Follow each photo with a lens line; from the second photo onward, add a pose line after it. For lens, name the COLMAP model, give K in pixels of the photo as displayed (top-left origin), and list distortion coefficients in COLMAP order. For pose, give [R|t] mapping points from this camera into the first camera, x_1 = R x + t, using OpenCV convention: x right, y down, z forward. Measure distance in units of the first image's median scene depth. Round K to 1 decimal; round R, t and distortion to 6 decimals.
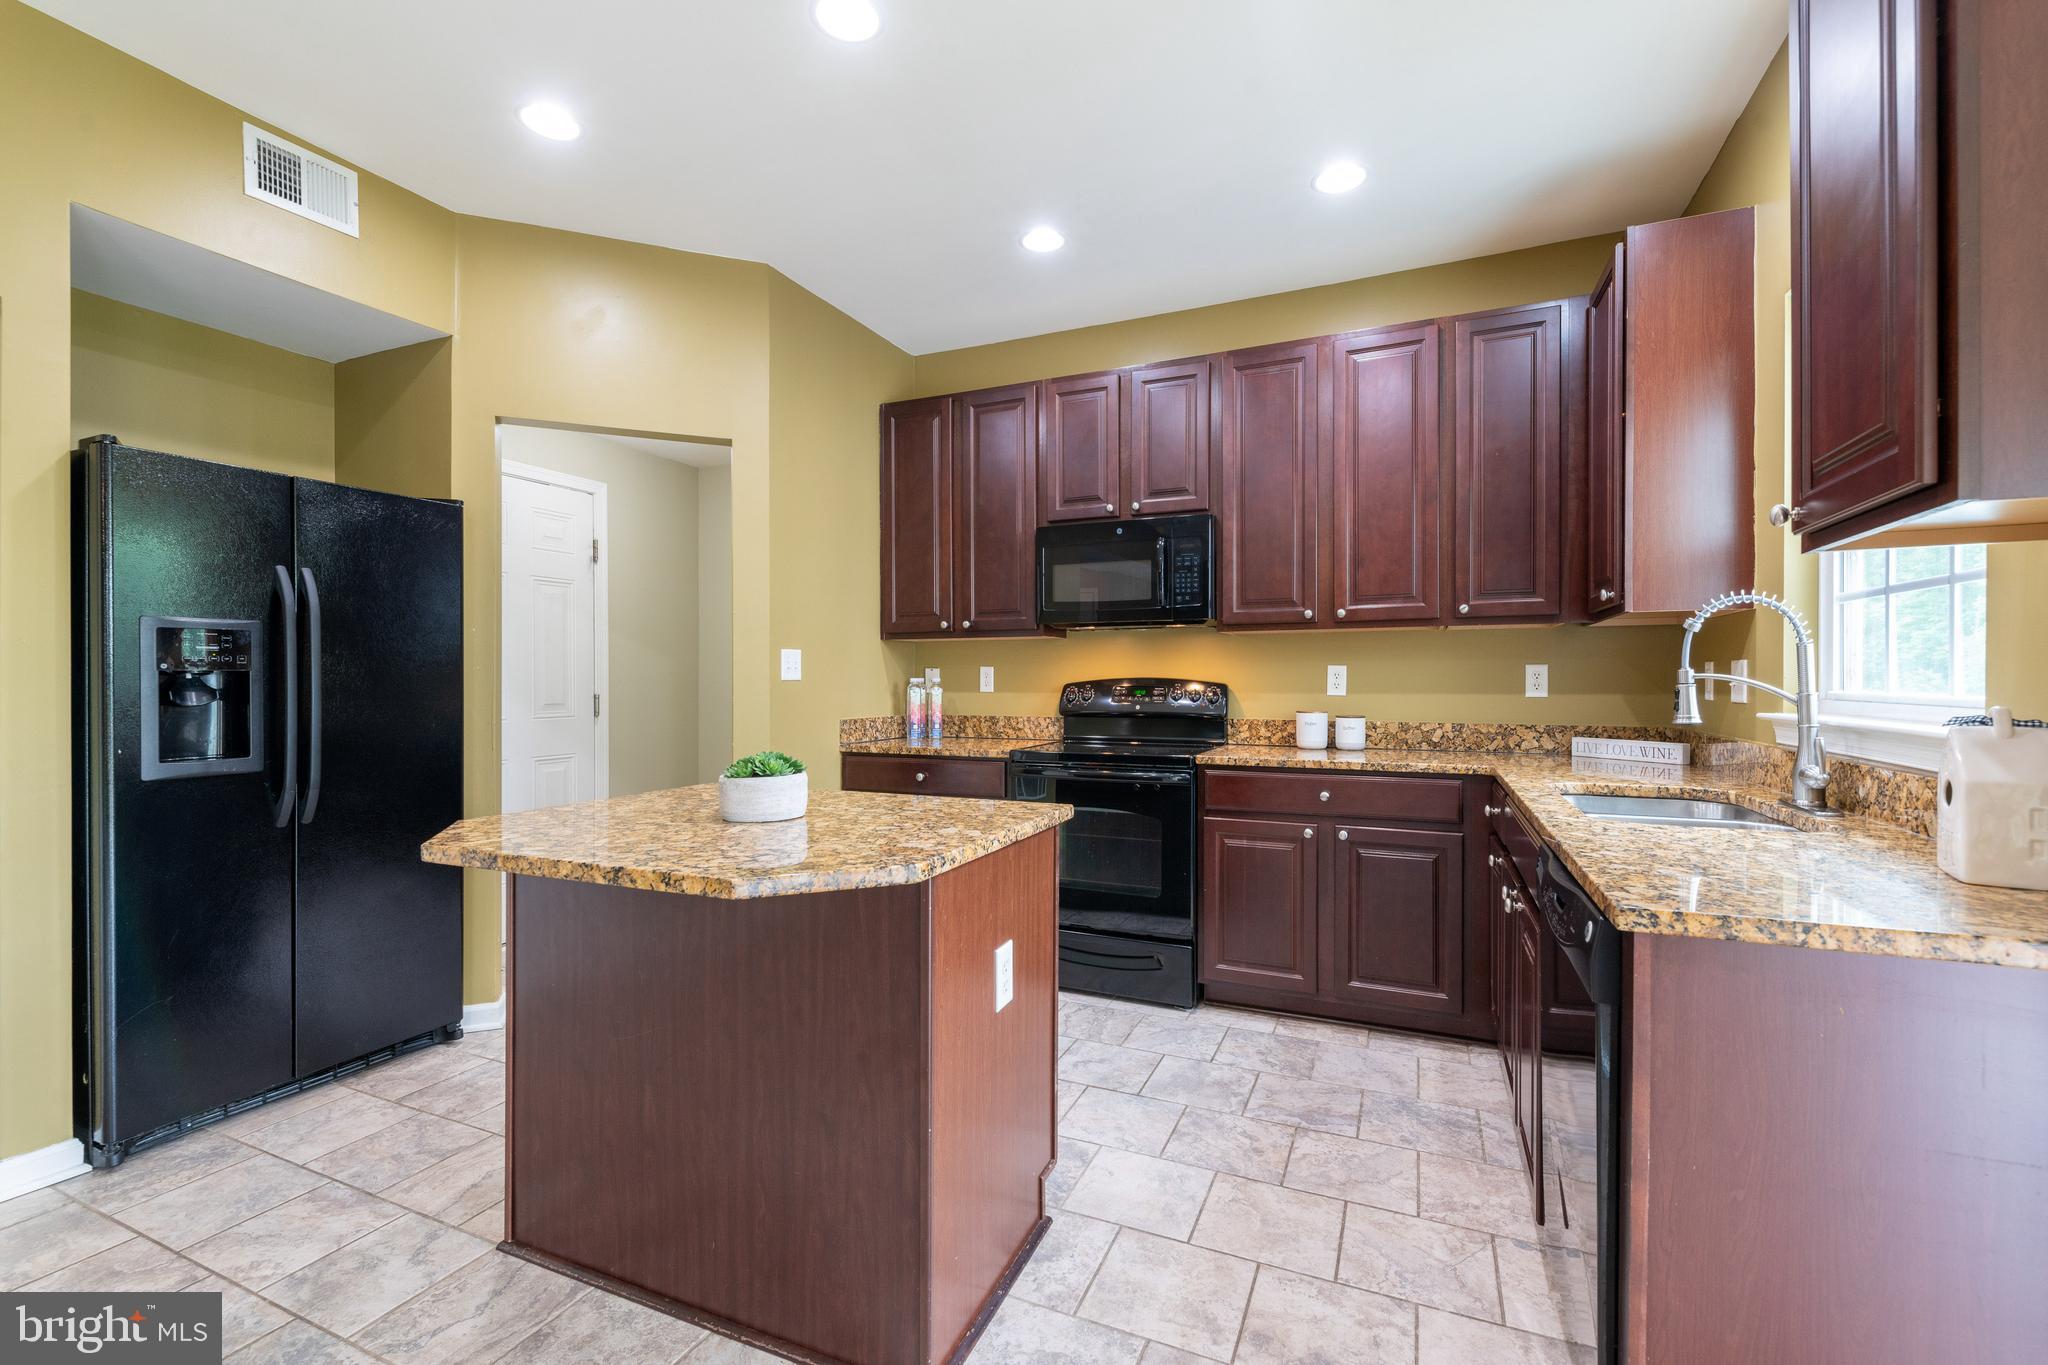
lens RADIAL K [[866.5, 0, 1032.4], [0, 866.5, 679.2], [0, 0, 1]] dist [0.036979, 0.000141]
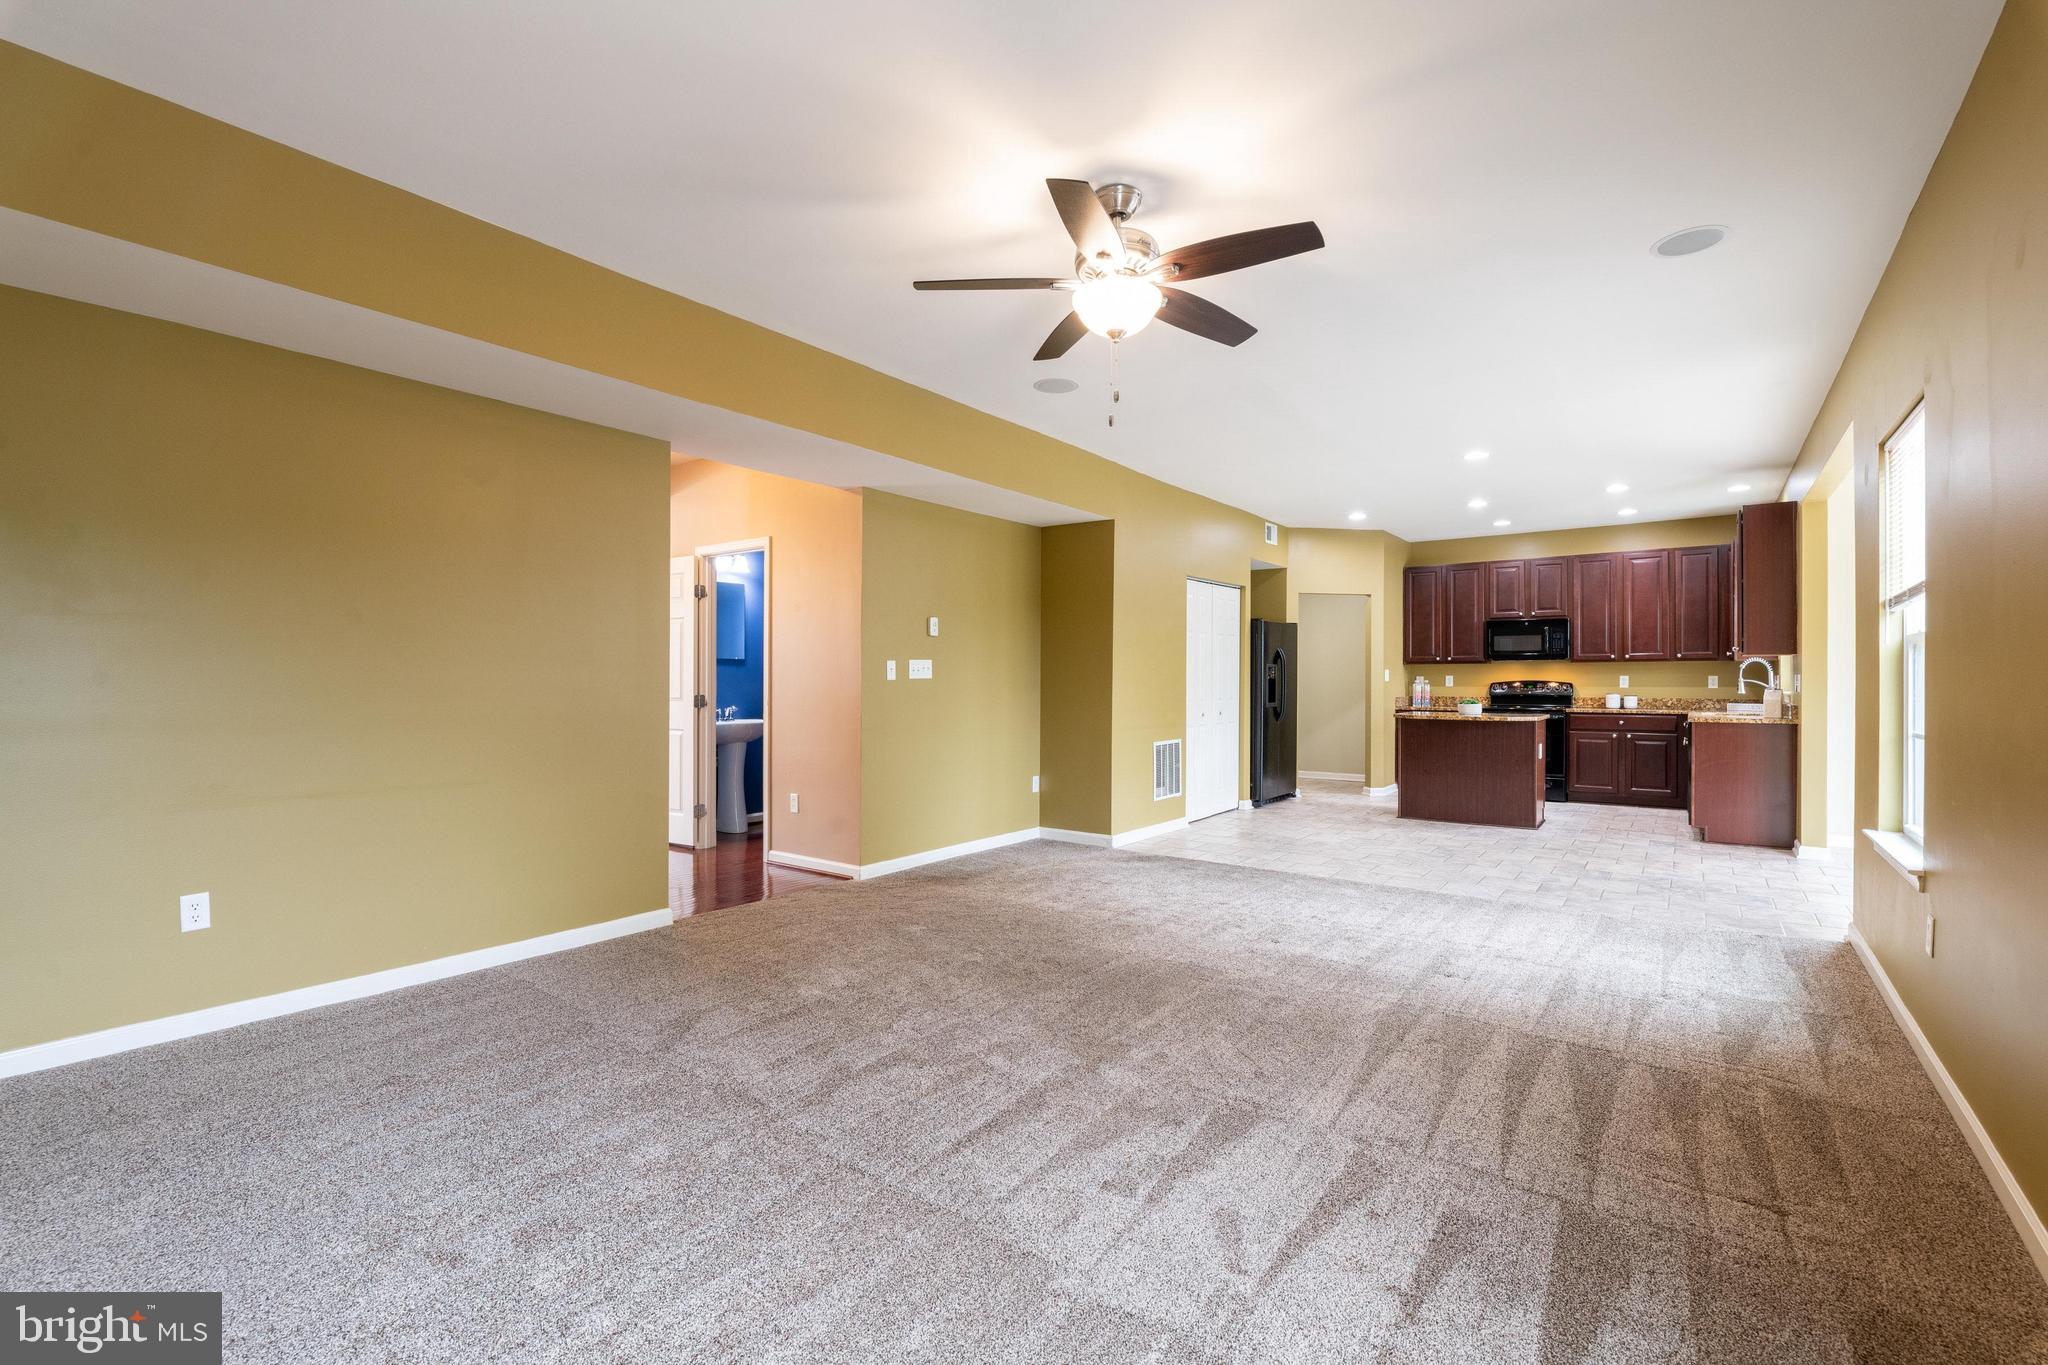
lens RADIAL K [[866.5, 0, 1032.4], [0, 866.5, 679.2], [0, 0, 1]] dist [0.036979, 0.000141]
pose [[0.974911, 0.000992, -0.222593, -0.780729], [-0.001593, 0.999996, -0.002522, 0.003551], [0.222589, 0.002813, 0.974908, -1.938142]]
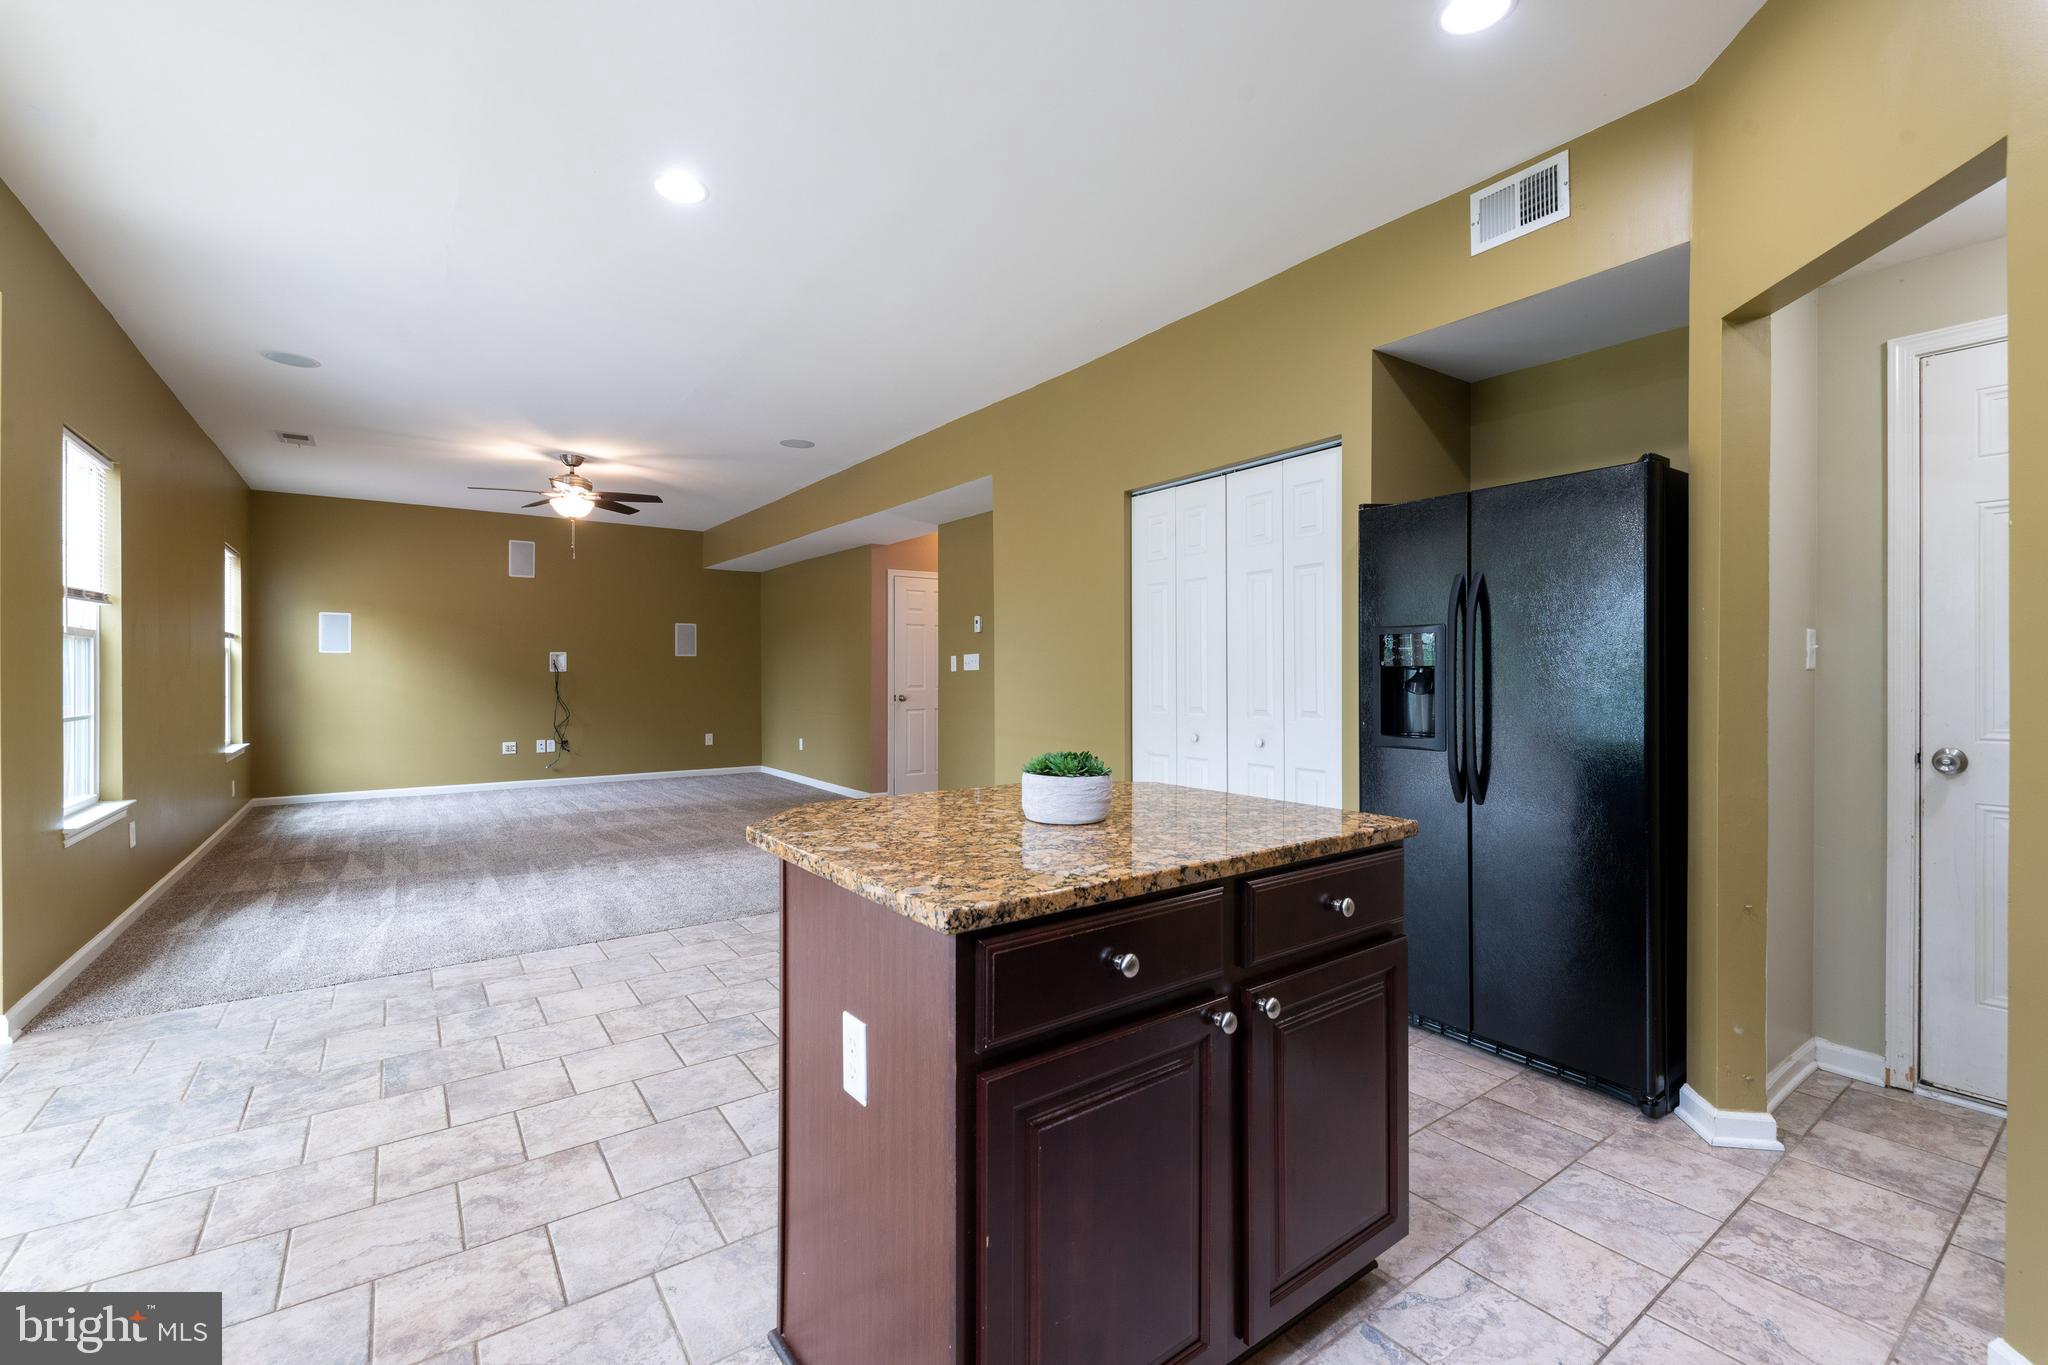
lens RADIAL K [[866.5, 0, 1032.4], [0, 866.5, 679.2], [0, 0, 1]] dist [0.036979, 0.000141]
pose [[-0.490732, 0.005583, -0.871292, 0.349084], [0.004819, 0.999982, 0.003694, -0.000422], [0.871297, -0.002386, -0.490750, 0.936065]]
